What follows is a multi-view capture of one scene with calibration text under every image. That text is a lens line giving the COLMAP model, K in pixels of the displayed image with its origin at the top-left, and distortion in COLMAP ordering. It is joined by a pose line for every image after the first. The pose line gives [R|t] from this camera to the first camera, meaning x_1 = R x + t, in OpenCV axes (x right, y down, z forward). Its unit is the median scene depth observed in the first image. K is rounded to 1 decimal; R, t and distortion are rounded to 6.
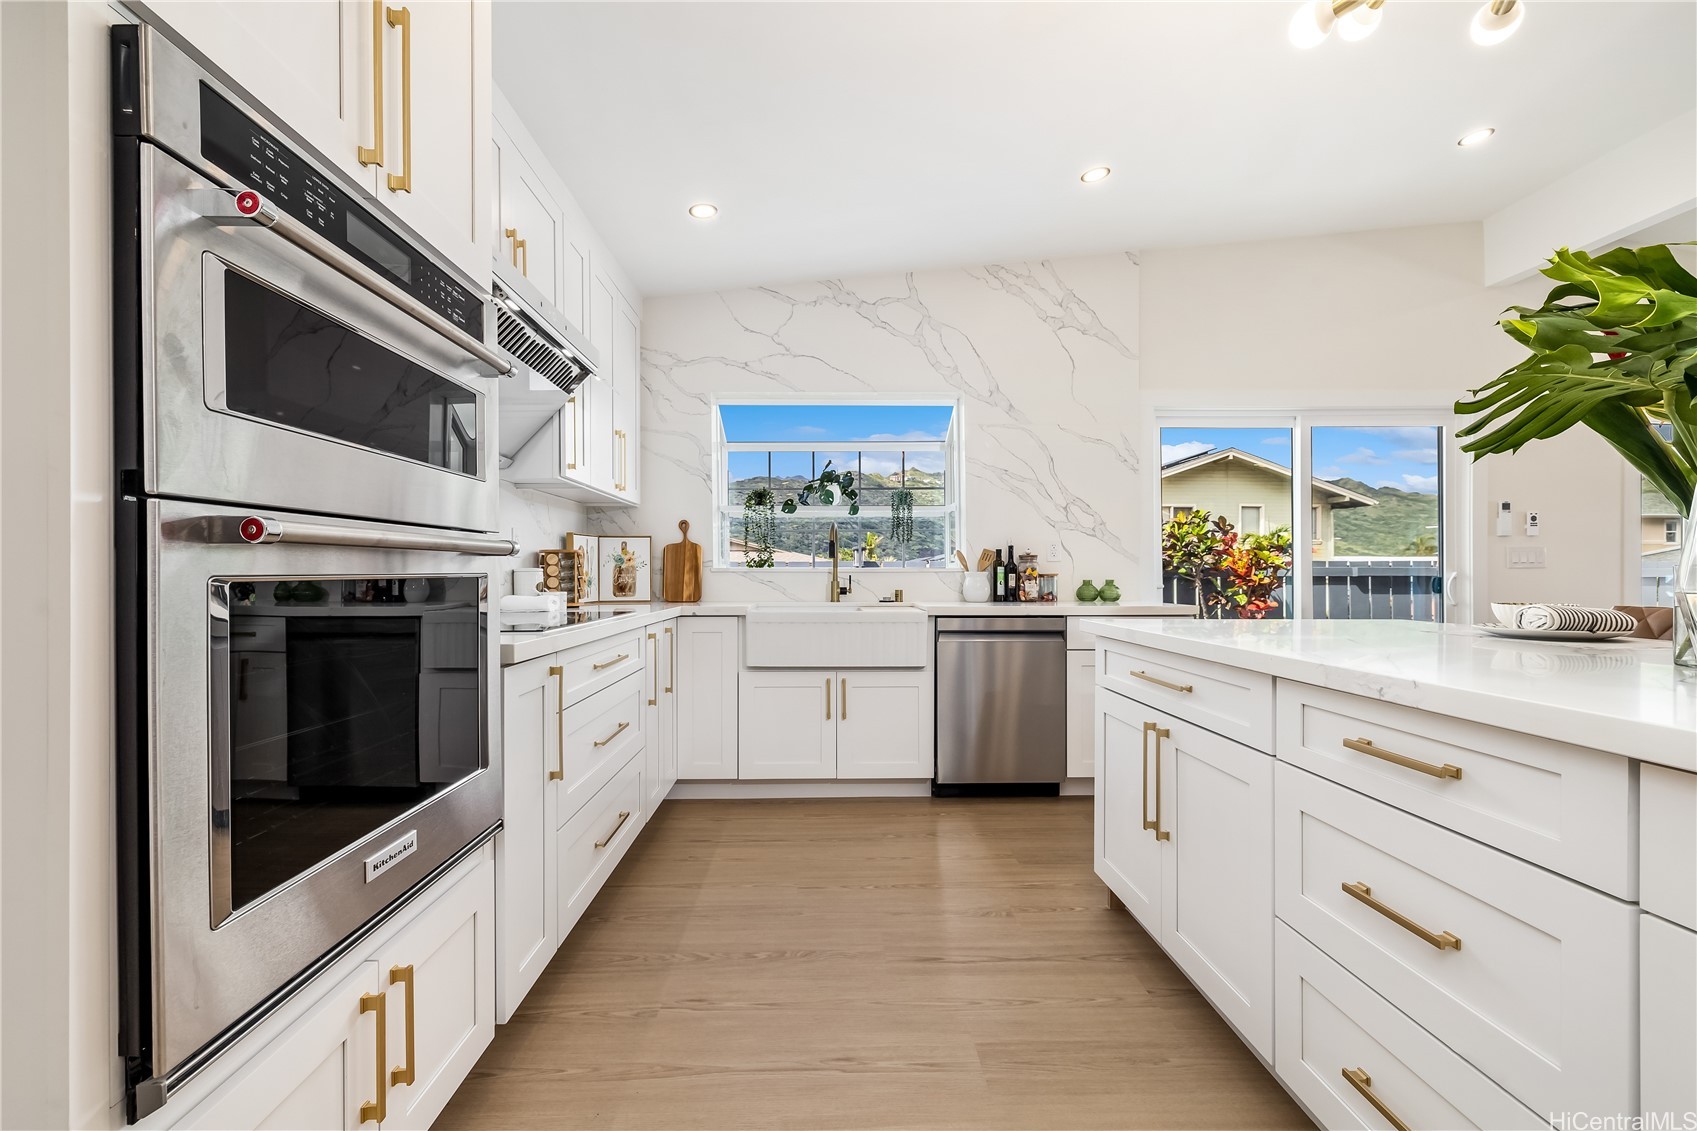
lens RADIAL K [[697.9, 0, 834.6], [0, 697.9, 574.1], [0, 0, 1]] dist [0.000304, 0.000198]
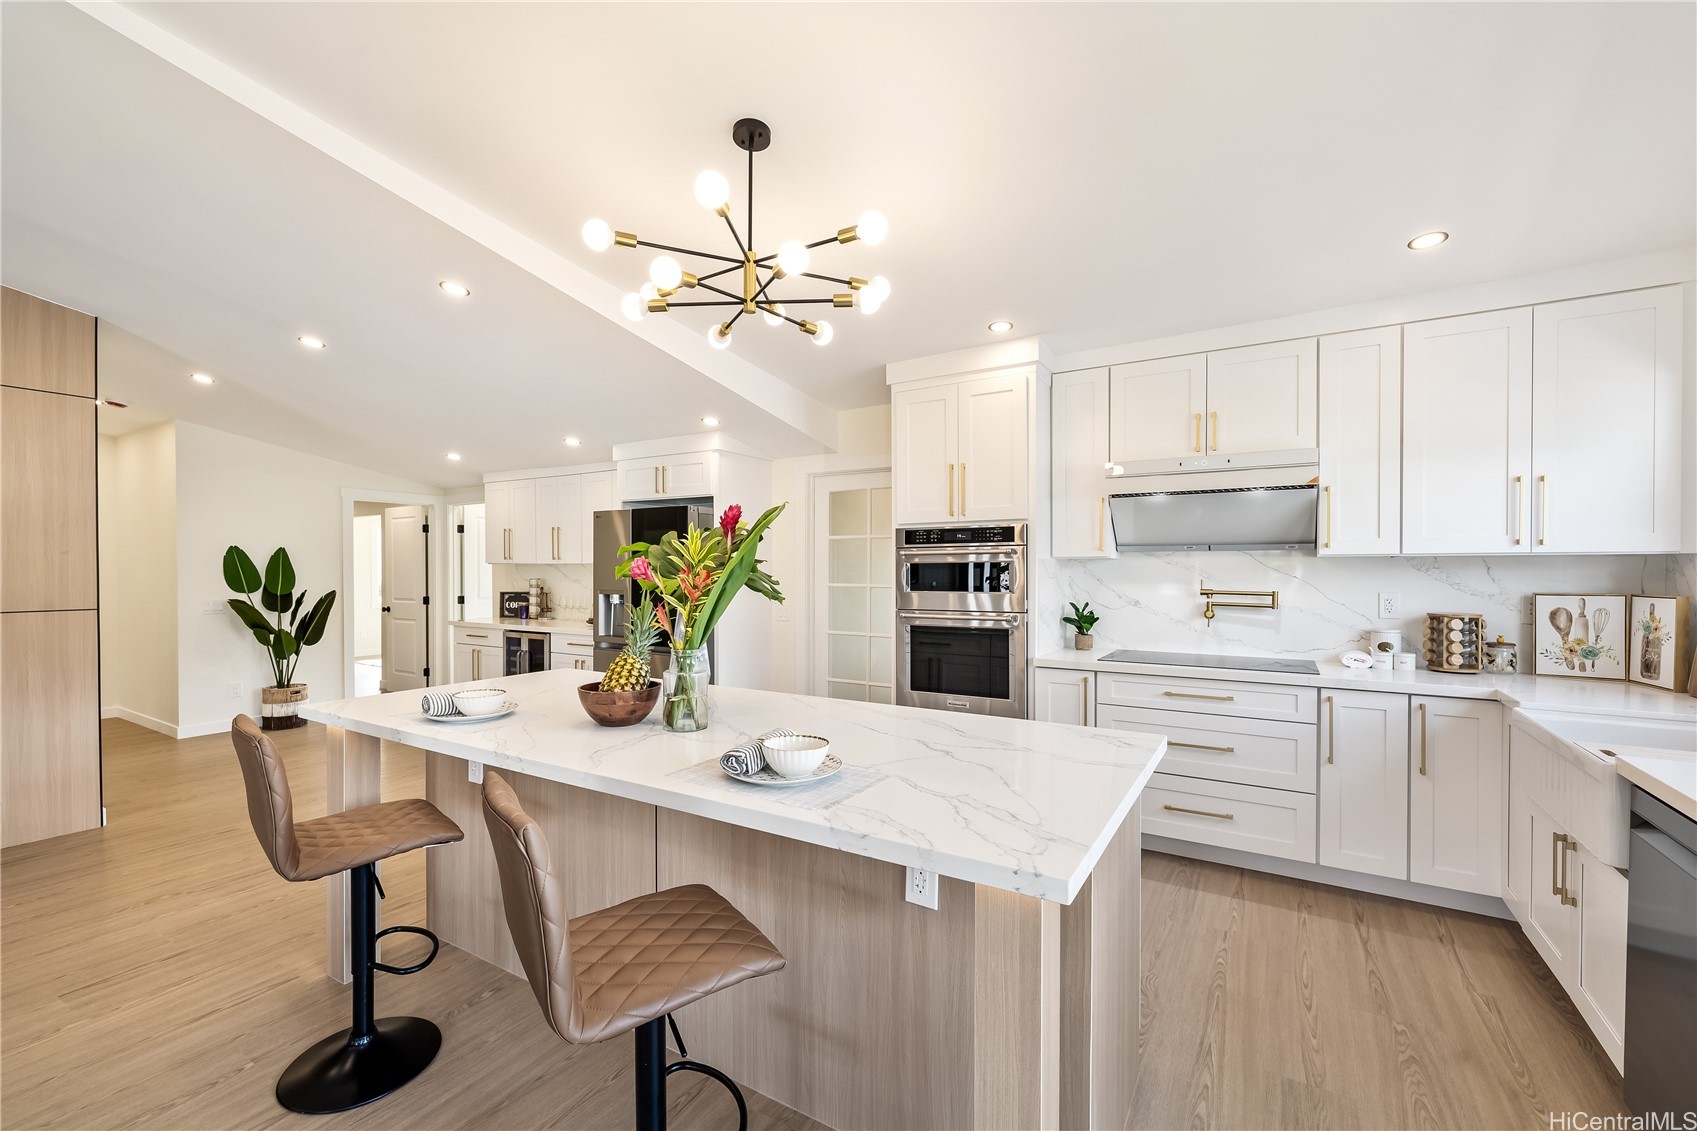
lens RADIAL K [[719.2, 0, 847.9], [0, 719.2, 574.0], [0, 0, 1]] dist [0.001419, 0.000409]
pose [[-0.531377, 0.004618, -0.847123, 0.767558], [-0.002786, 0.999970, 0.007199, -0.079048], [0.847131, 0.006186, -0.531349, 0.677662]]
